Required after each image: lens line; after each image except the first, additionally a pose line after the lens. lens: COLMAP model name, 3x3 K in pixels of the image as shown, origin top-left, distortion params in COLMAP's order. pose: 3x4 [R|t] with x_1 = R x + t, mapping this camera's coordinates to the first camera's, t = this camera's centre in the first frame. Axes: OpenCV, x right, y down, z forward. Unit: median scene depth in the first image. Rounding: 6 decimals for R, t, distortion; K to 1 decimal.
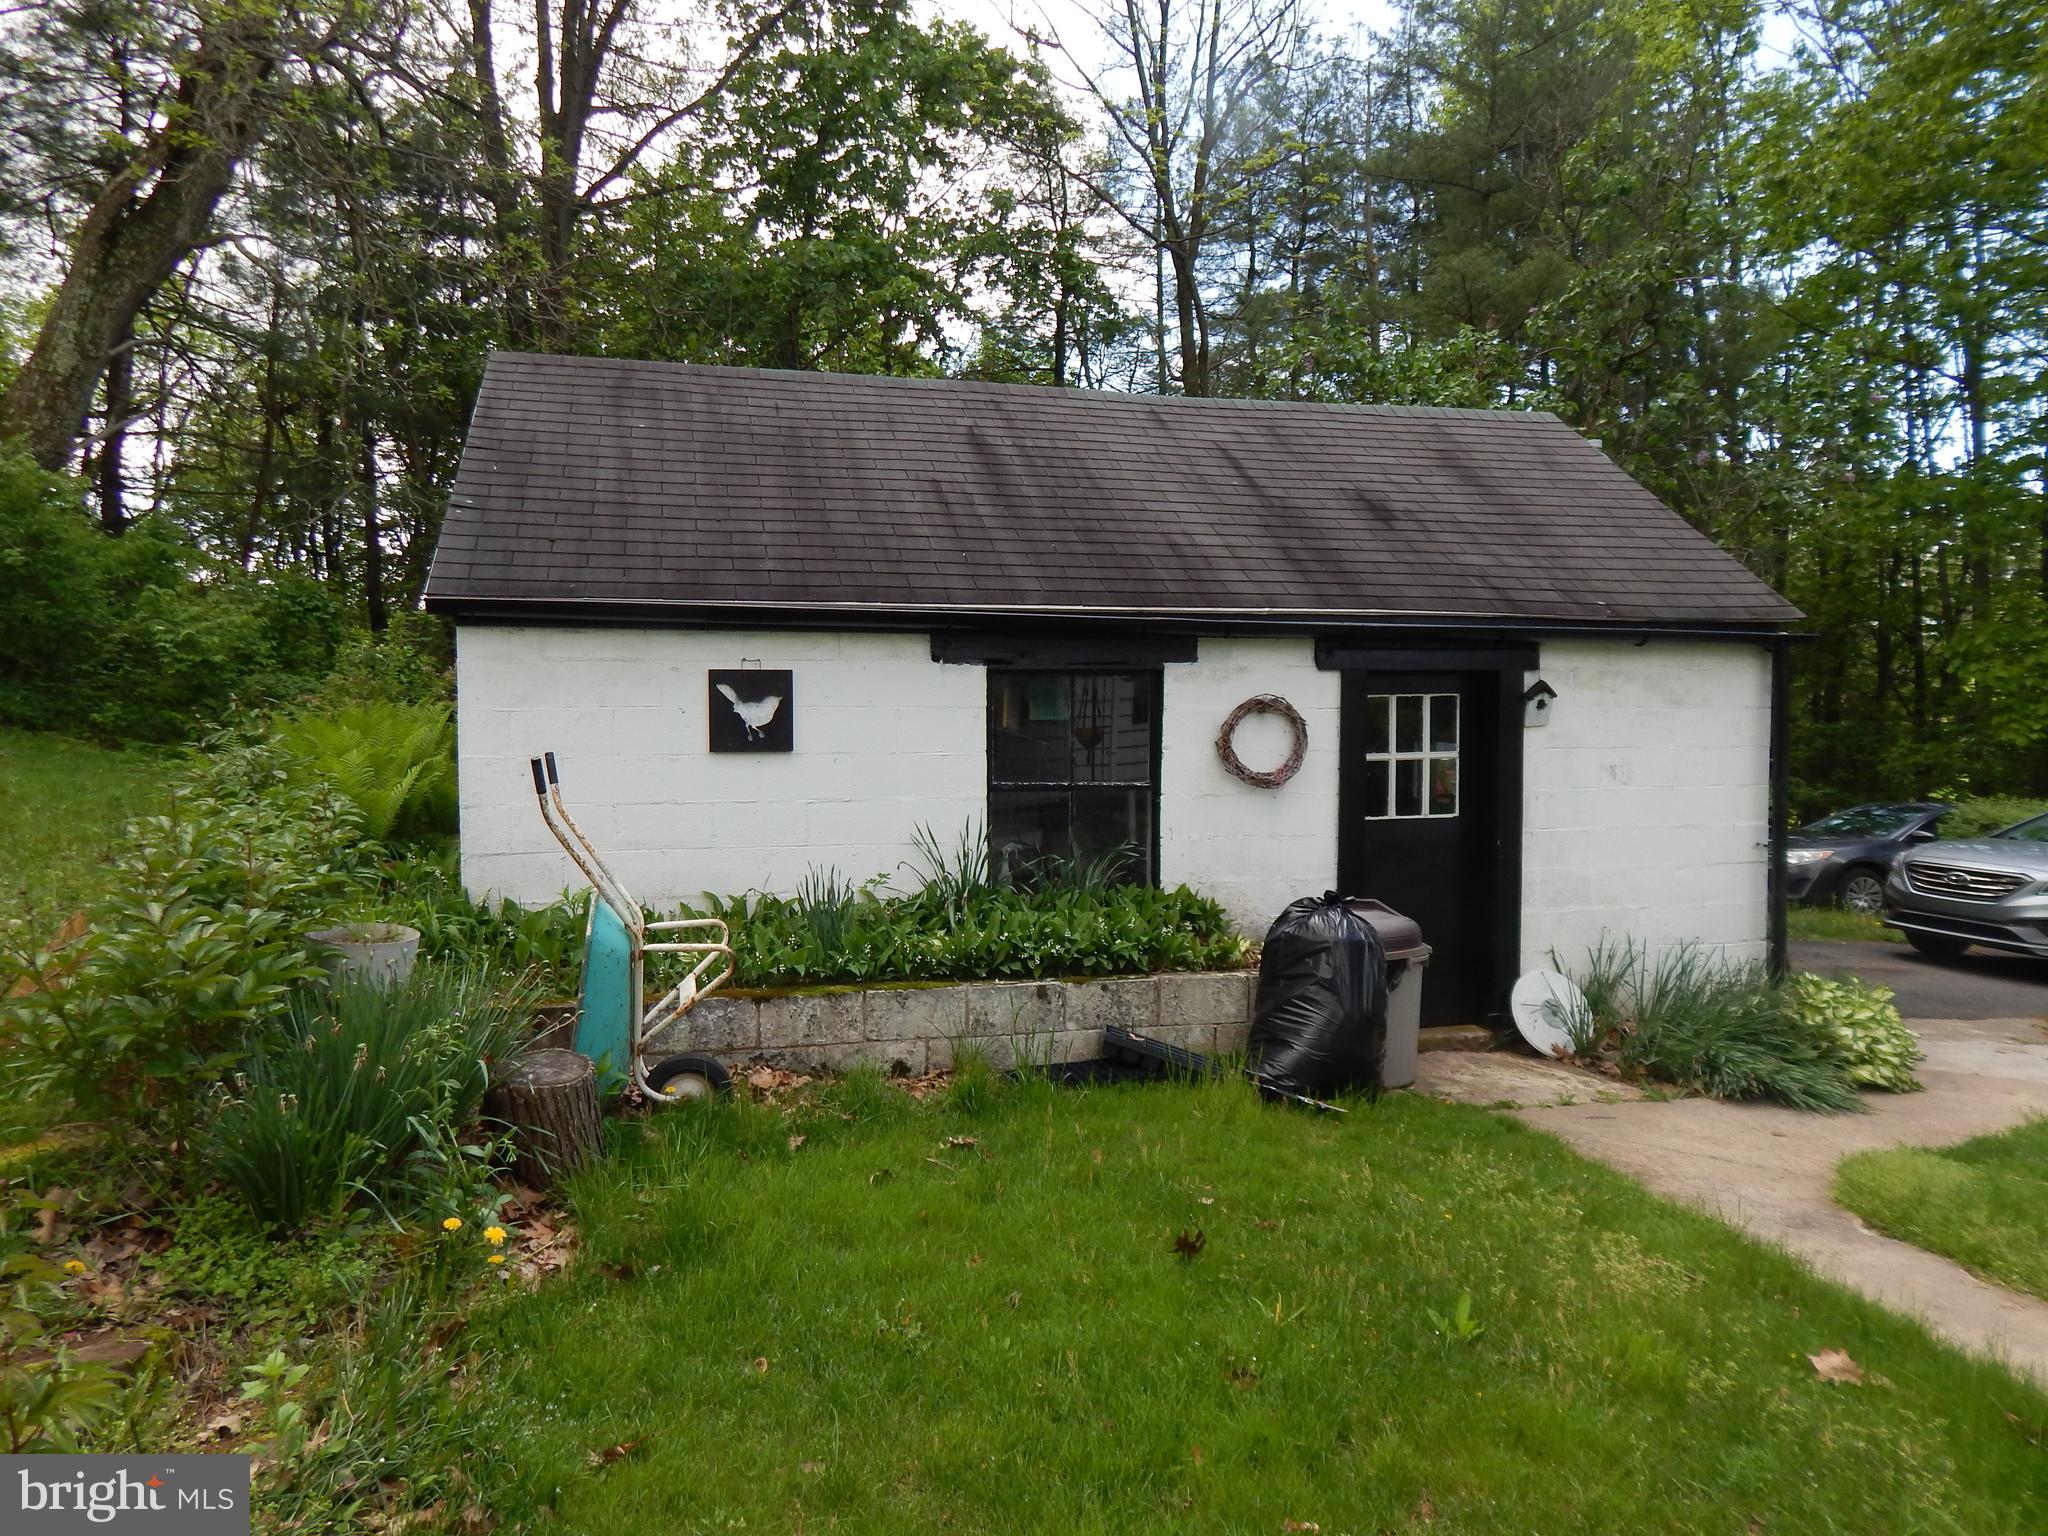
lens RADIAL K [[1365.3, 0, 1024.0], [0, 1365.3, 768.0], [0, 0, 1]] dist [0.007454, -0.005109]
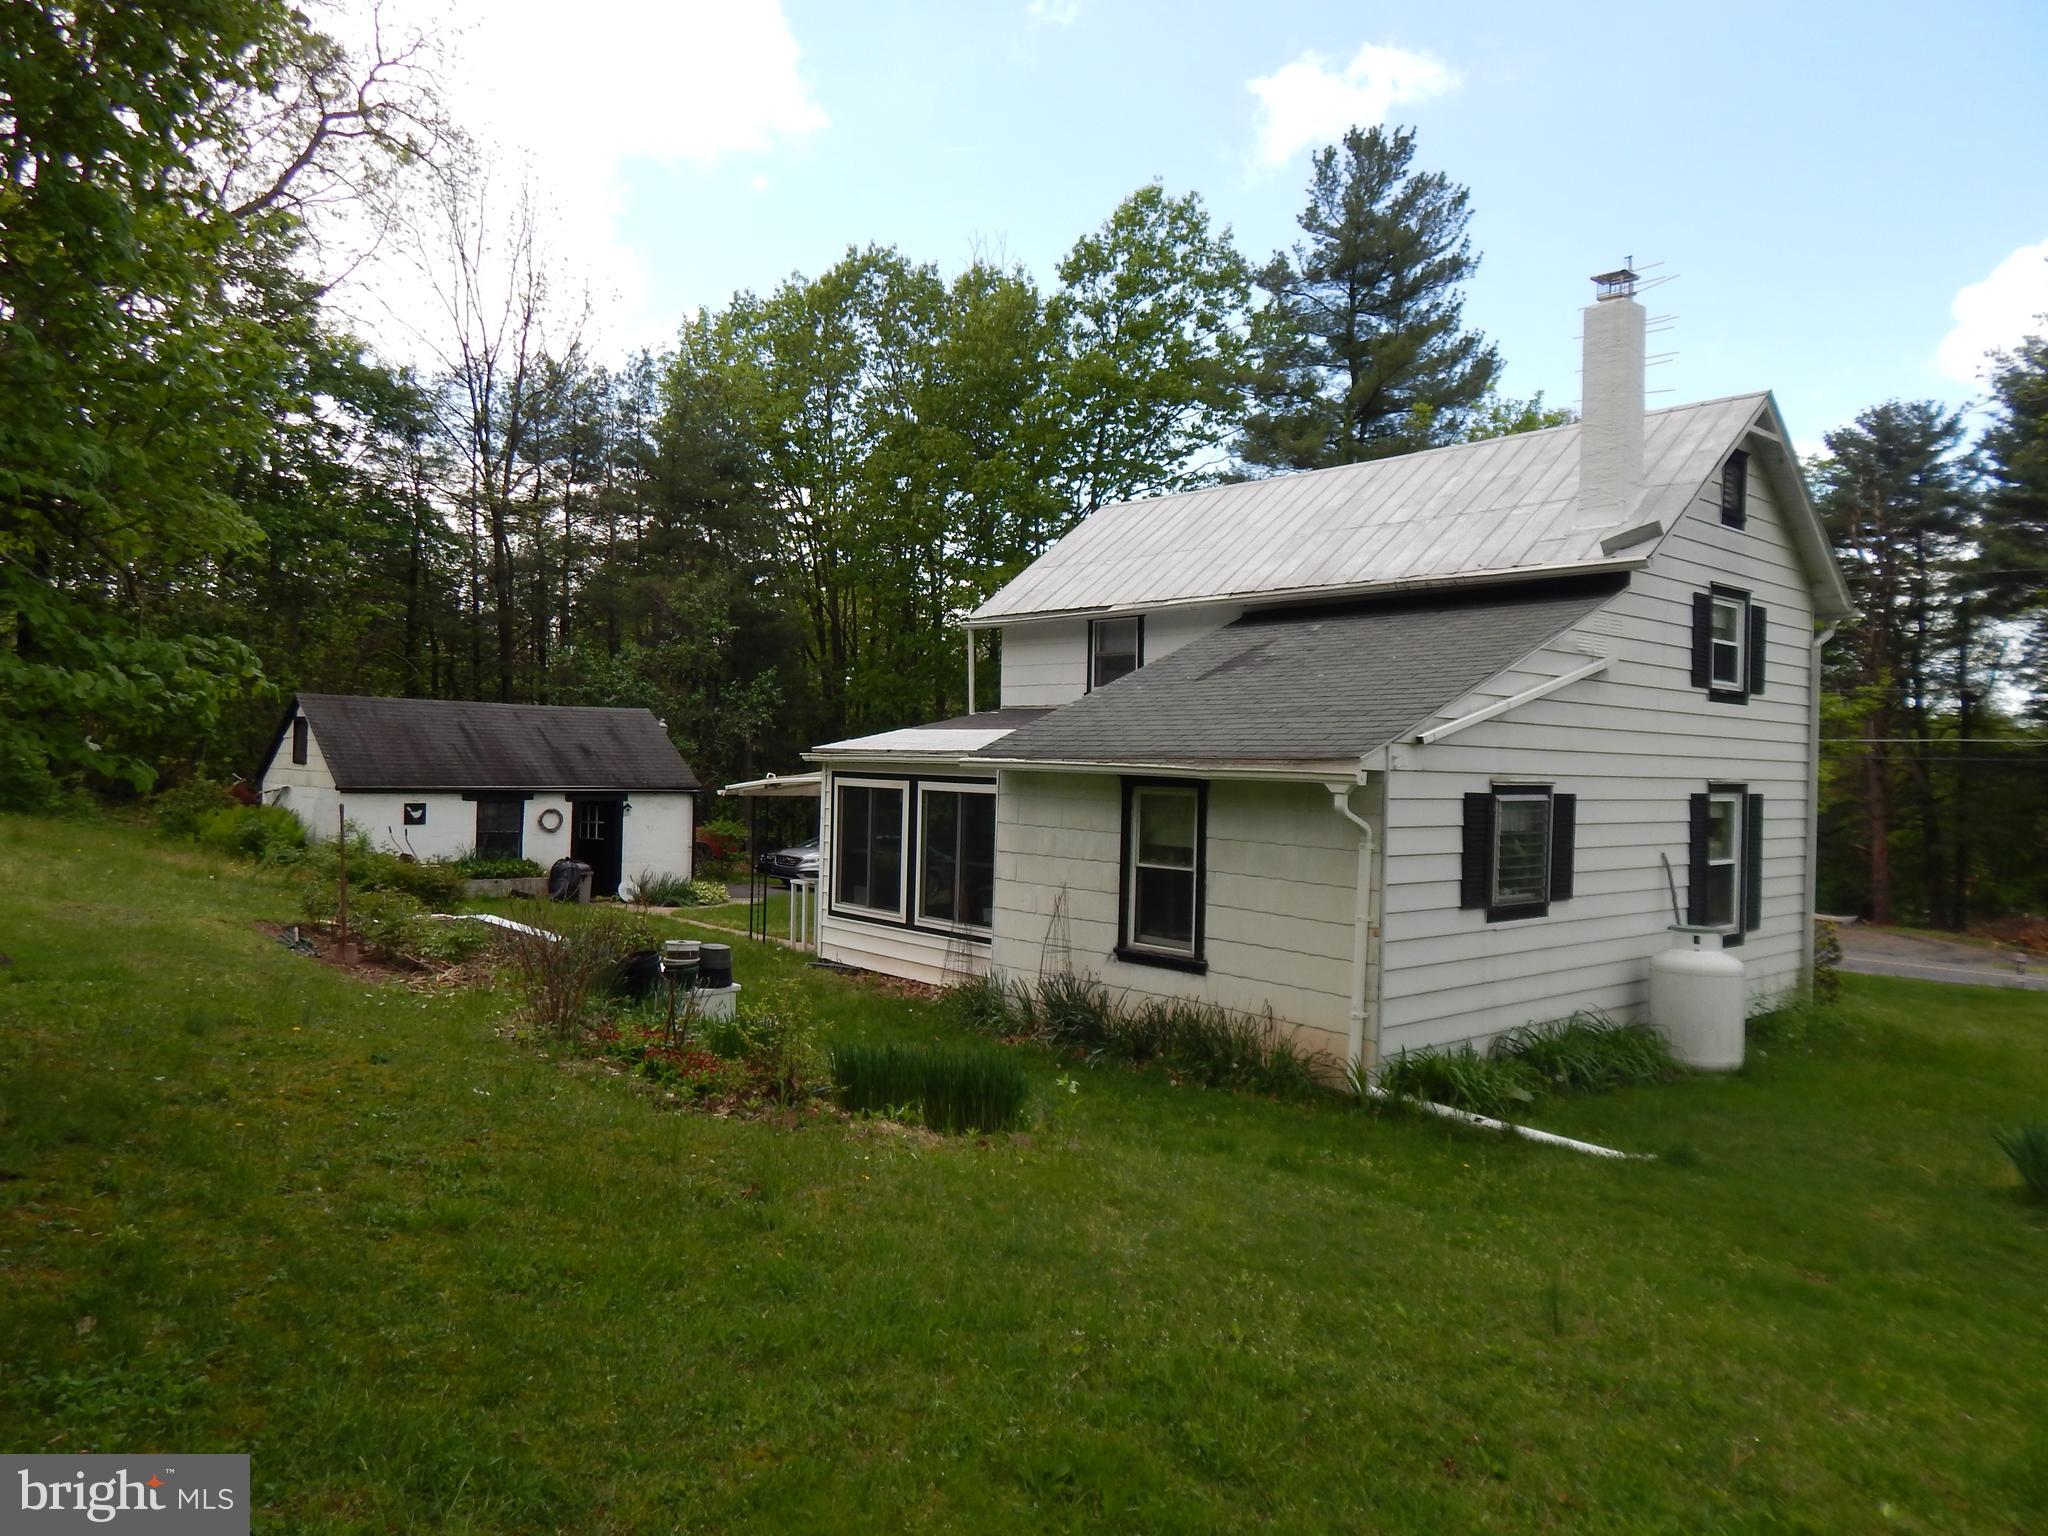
lens RADIAL K [[1355.4, 0, 1024.0], [0, 1355.4, 768.0], [0, 0, 1]] dist [0.024817, -0.026727]
pose [[0.868467, 0.019107, 0.495378, -0.584070], [-0.009028, 0.999701, -0.022730, -0.094808], [-0.495664, 0.015268, 0.868380, -3.078306]]
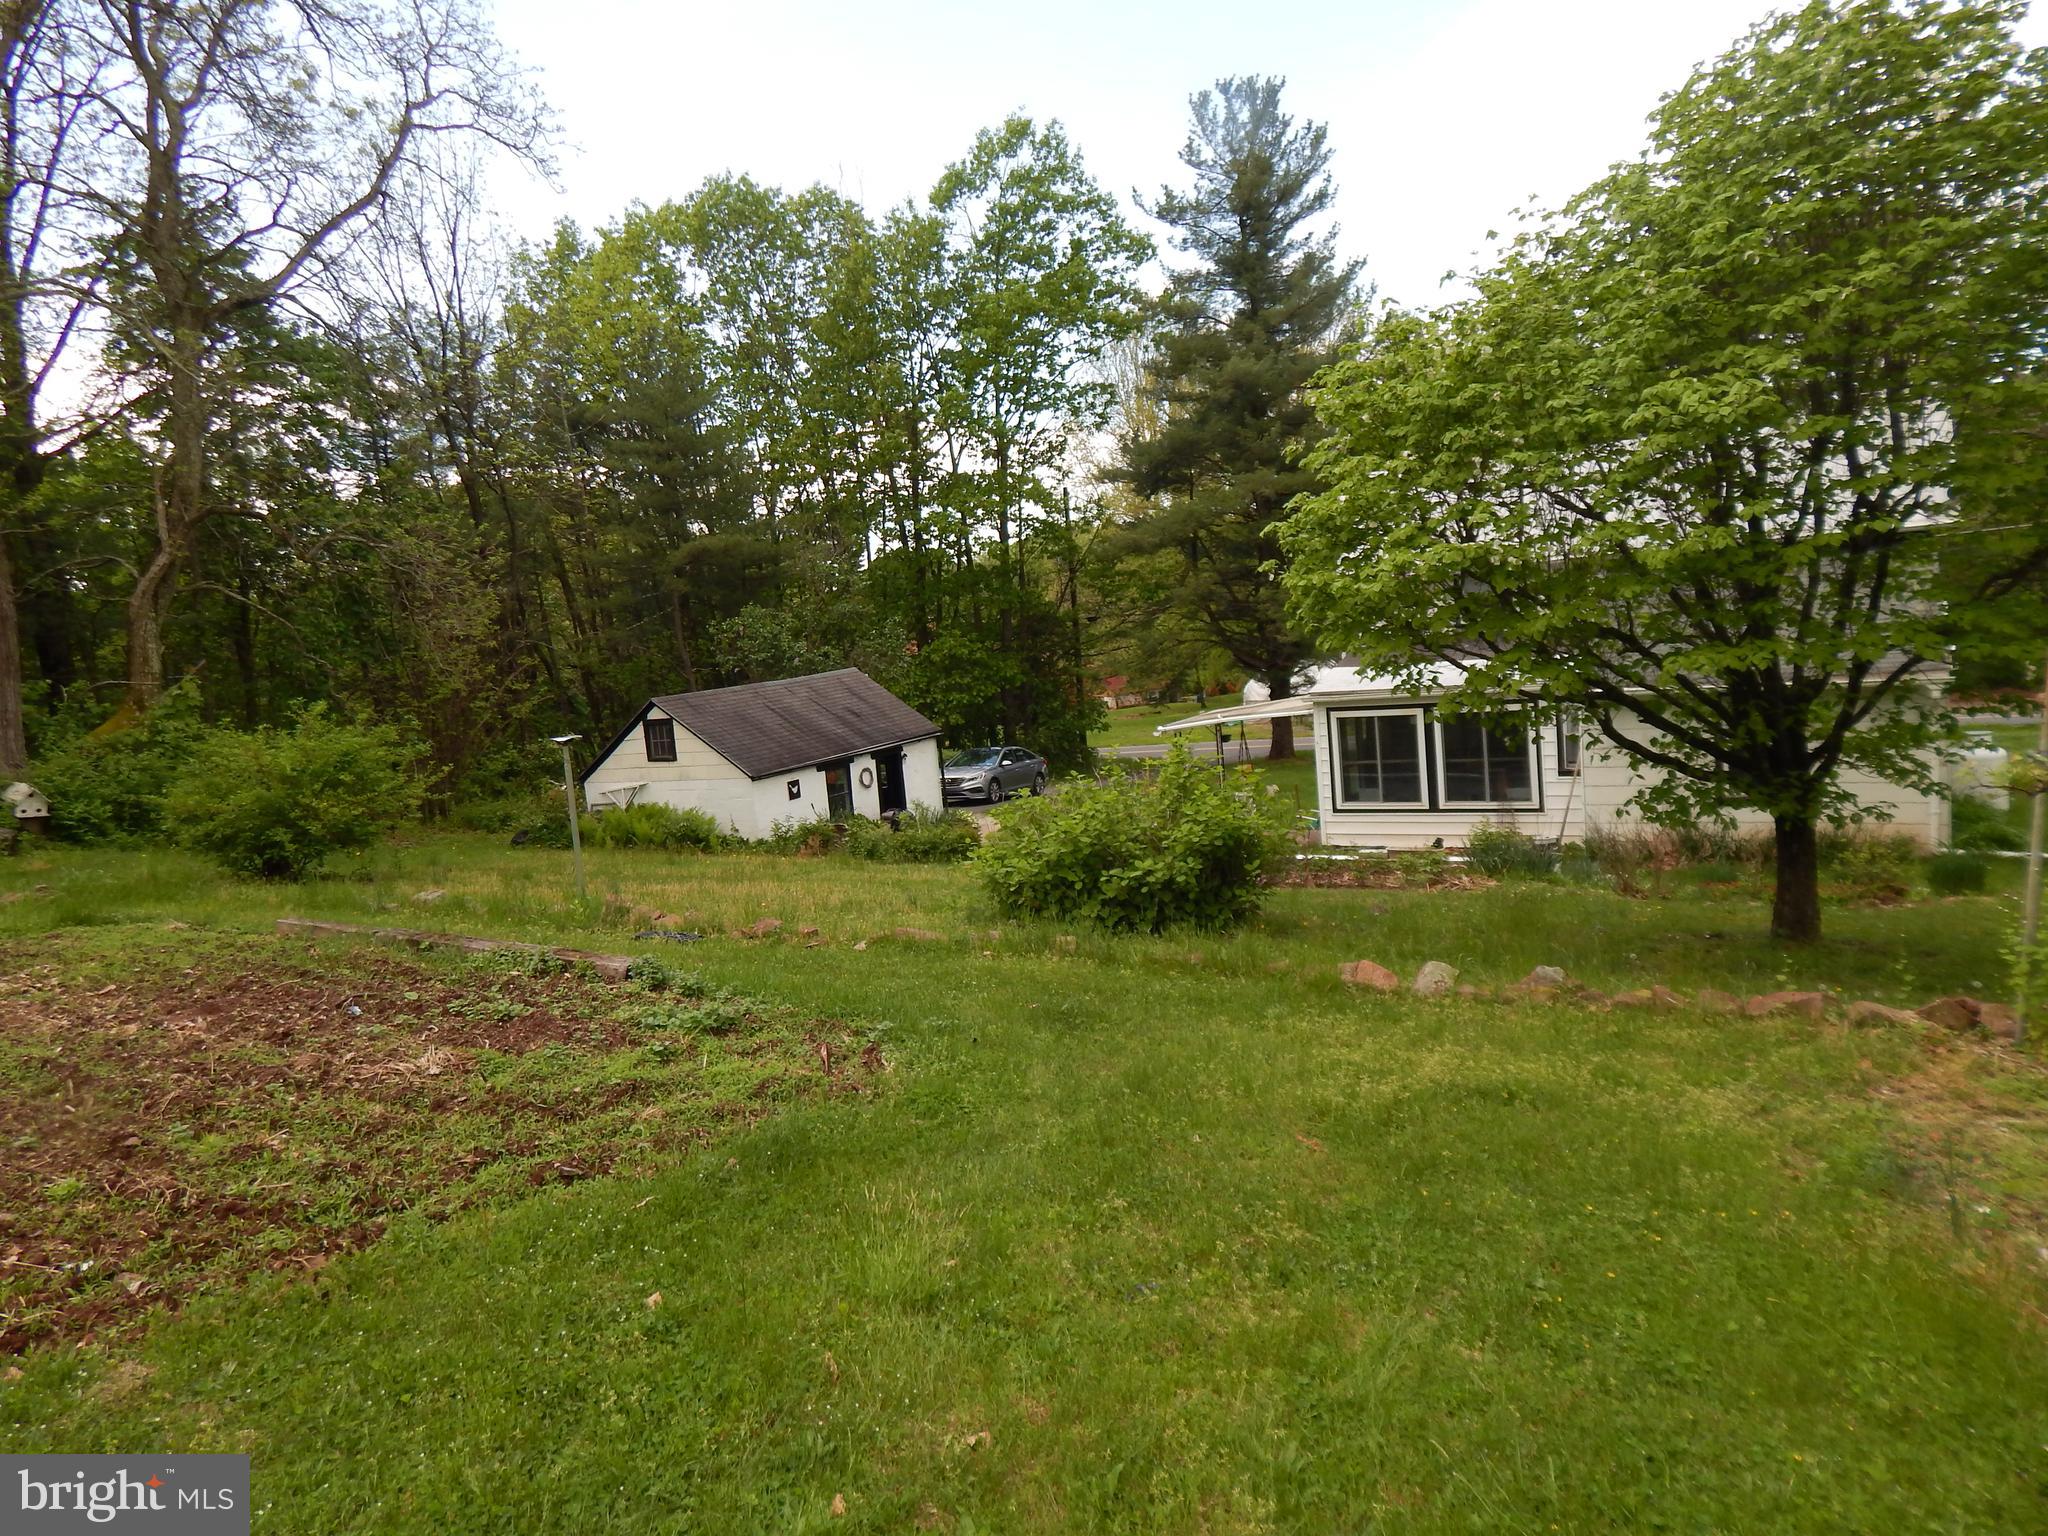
lens RADIAL K [[1365.3, 0, 1024.0], [0, 1365.3, 768.0], [0, 0, 1]] dist [0.007454, -0.005109]
pose [[0.675505, -0.150994, 0.721730, -2.751896], [0.118301, 0.988322, 0.096044, -0.427373], [-0.727804, 0.020503, 0.685479, -2.477499]]
